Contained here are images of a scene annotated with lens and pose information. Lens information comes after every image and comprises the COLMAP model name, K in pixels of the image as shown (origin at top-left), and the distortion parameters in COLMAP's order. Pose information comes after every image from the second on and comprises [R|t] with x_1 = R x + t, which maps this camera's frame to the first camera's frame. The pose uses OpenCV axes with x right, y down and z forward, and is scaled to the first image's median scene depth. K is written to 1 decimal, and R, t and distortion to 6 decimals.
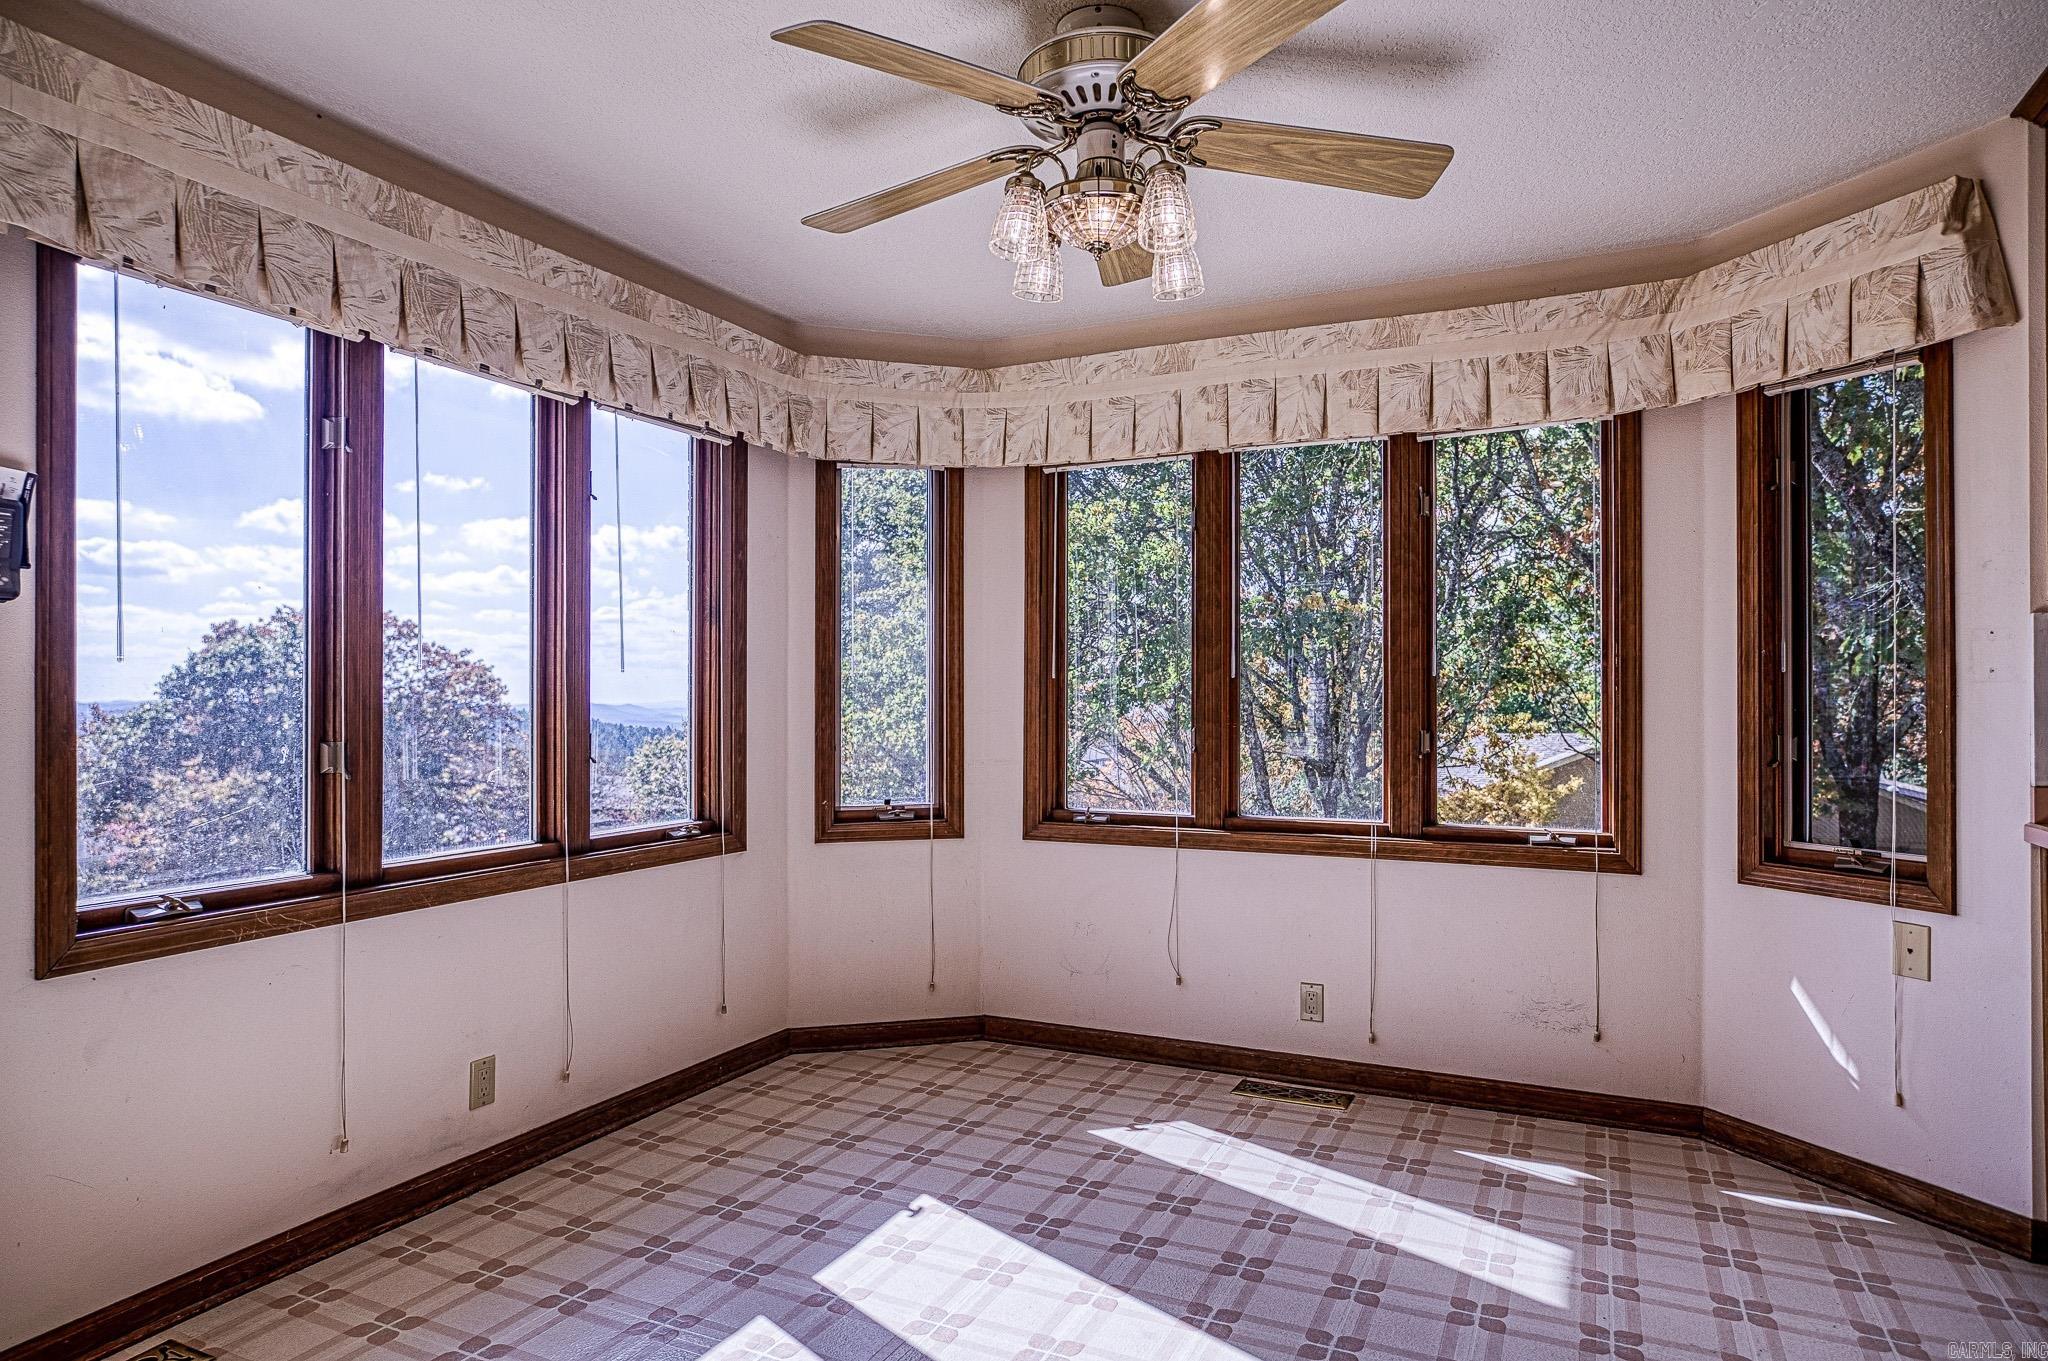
lens RADIAL K [[1195.1, 0, 1025.9], [0, 1195.1, 695.9], [0, 0, 1]] dist [0.000511, 0.000020]
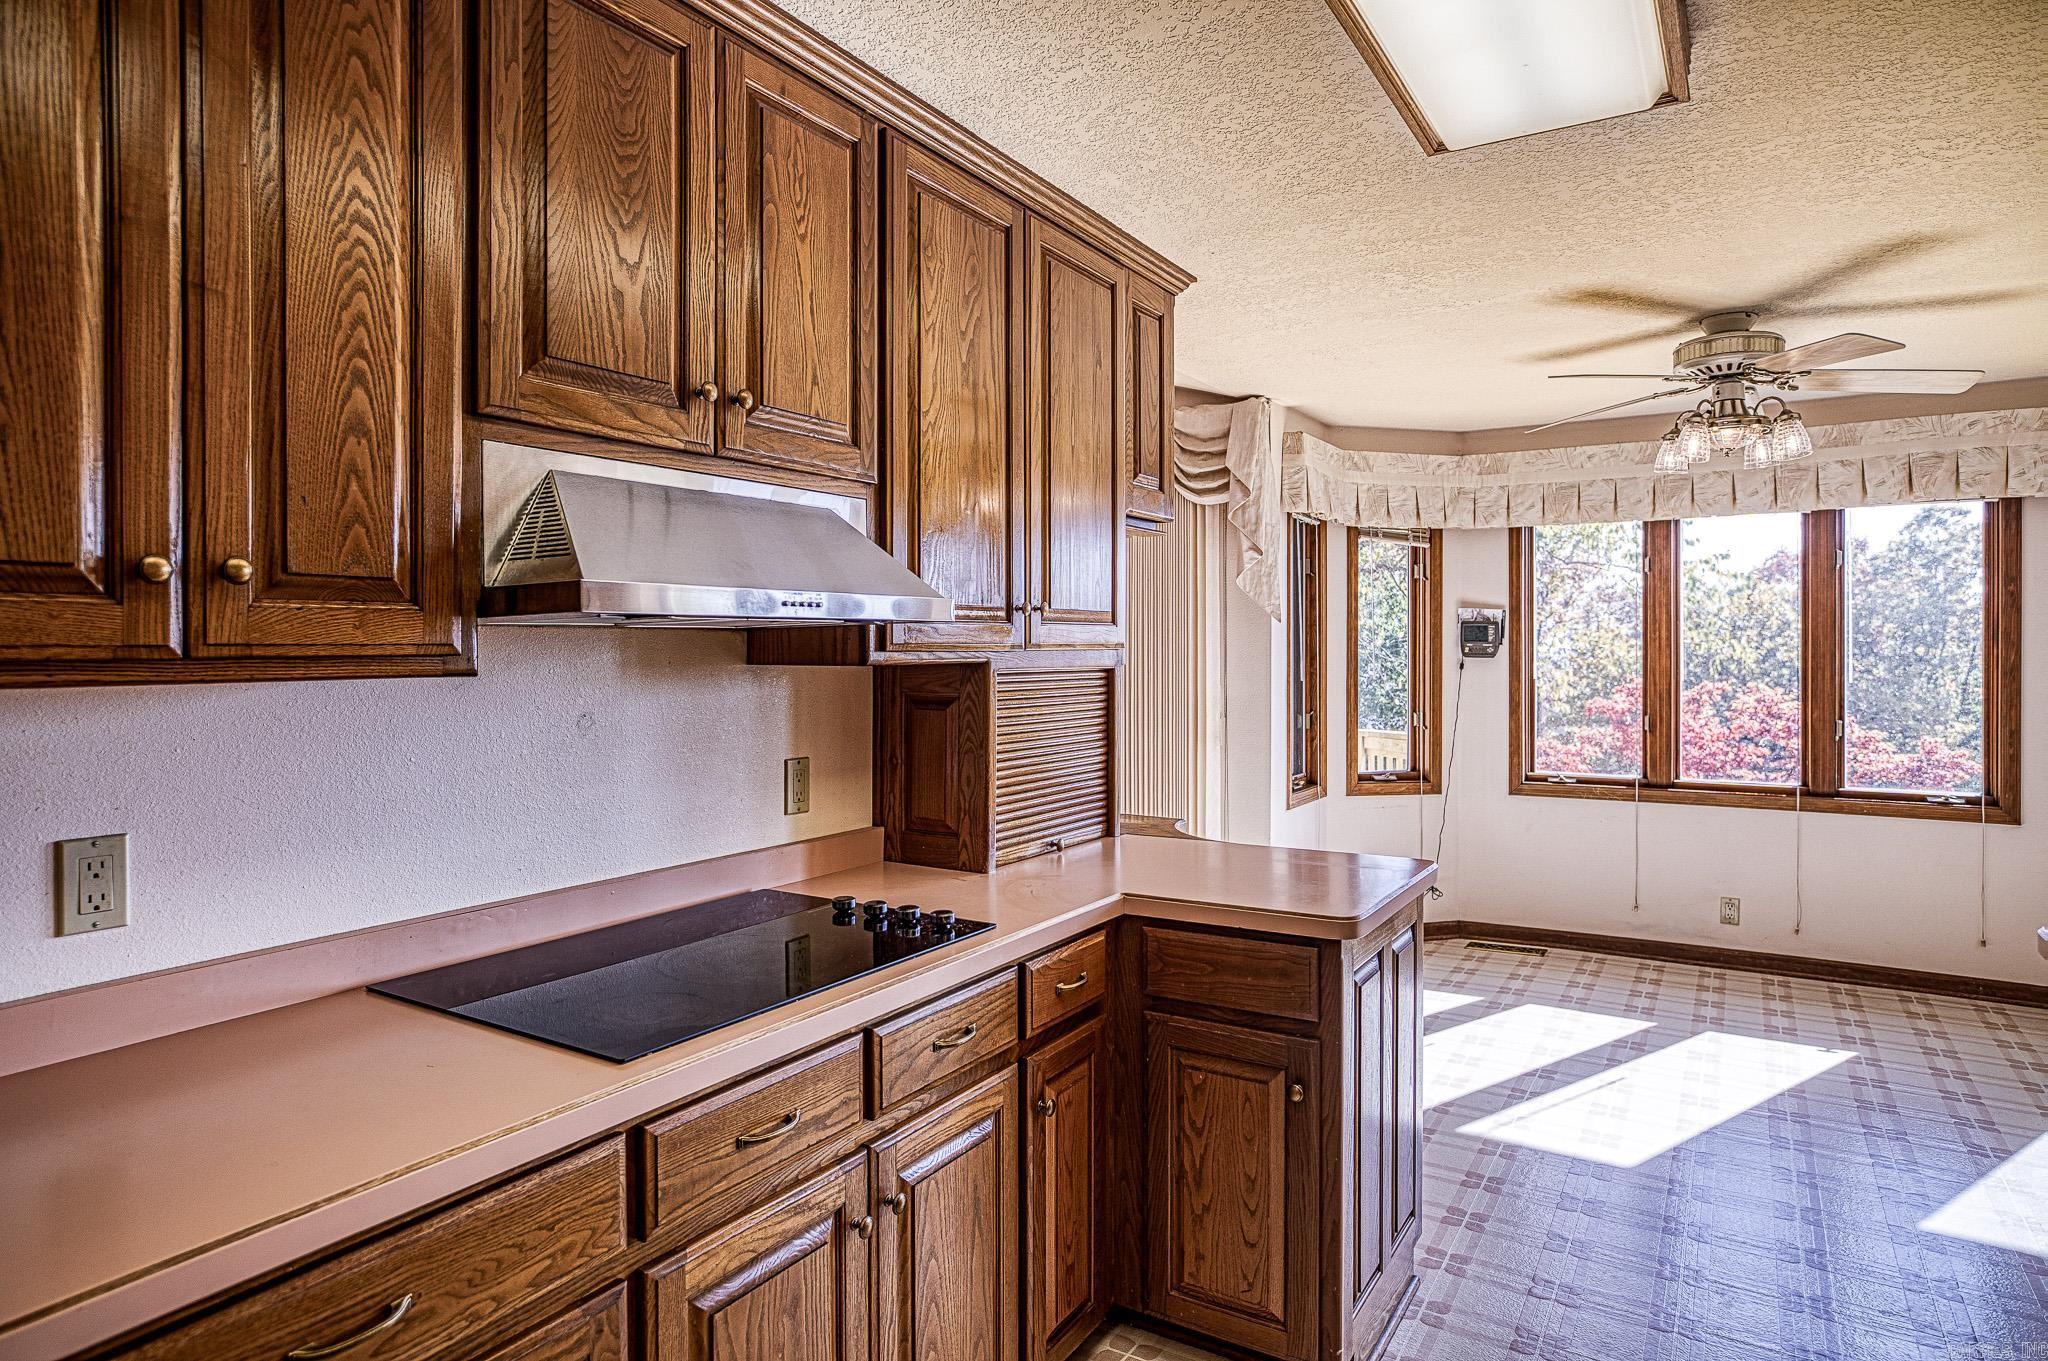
lens RADIAL K [[1178.5, 0, 1034.9], [0, 1178.5, 658.2], [0, 0, 1]] dist [-0.041286, 0.030194]
pose [[-0.097559, 0.011891, -0.995159, 1.367225], [0.000735, 0.999929, 0.011876, -0.074960], [0.995229, 0.000428, -0.097561, 0.138806]]
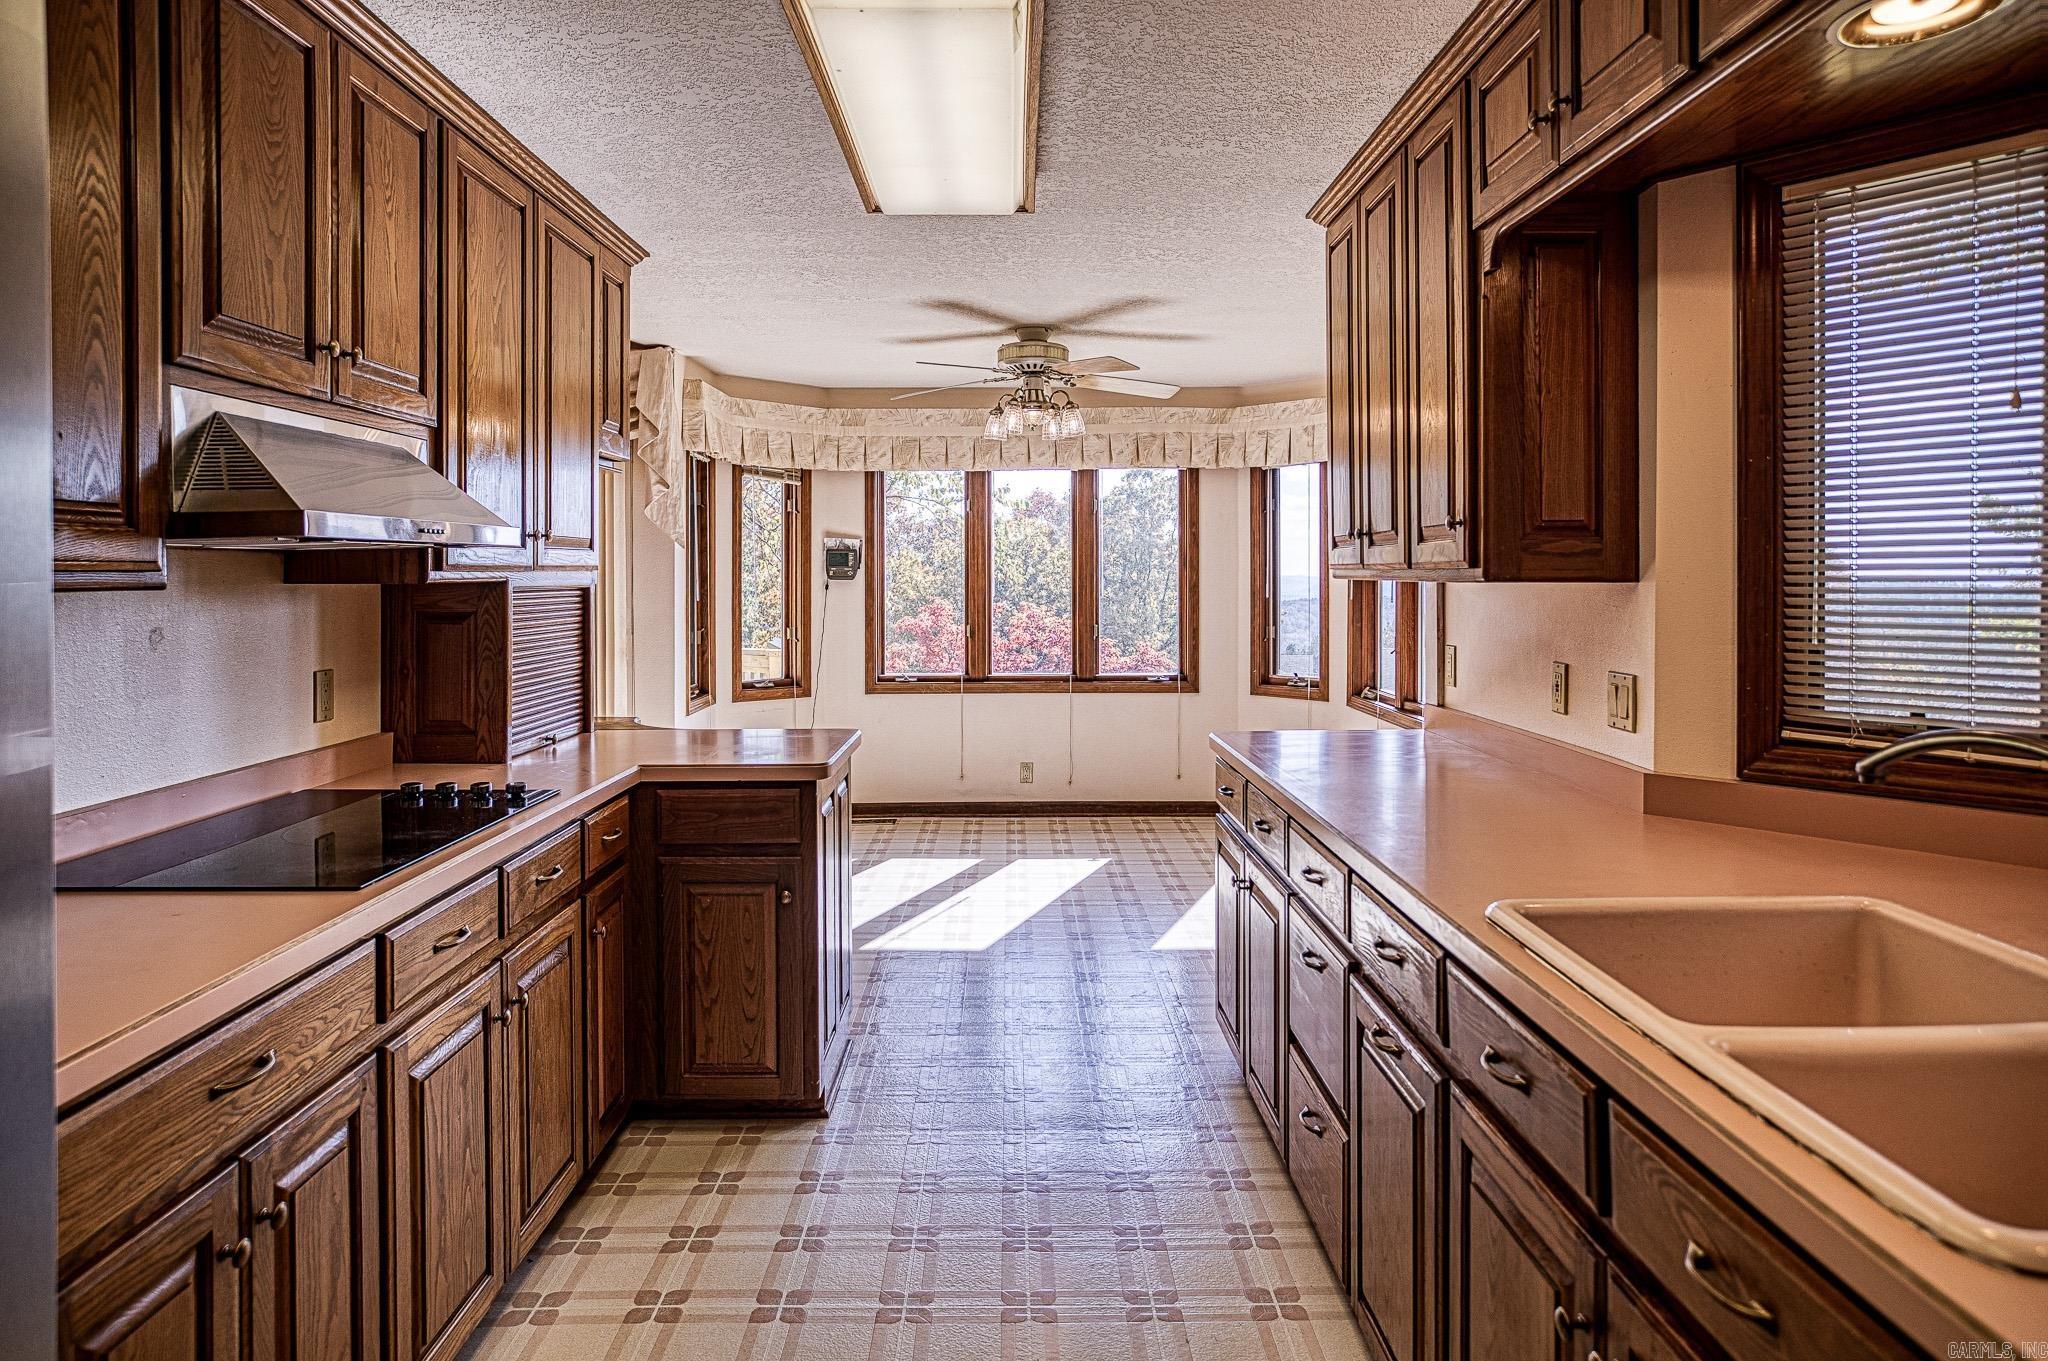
lens RADIAL K [[1178.7, 0, 1029.0], [0, 1178.7, 607.4], [0, 0, 1]] dist [-0.043124, 0.028195]
pose [[0.448091, 0.028252, -0.893541, 1.594782], [-0.000386, 0.999507, 0.031409, -0.070926], [0.893988, -0.013729, 0.447881, -0.023972]]
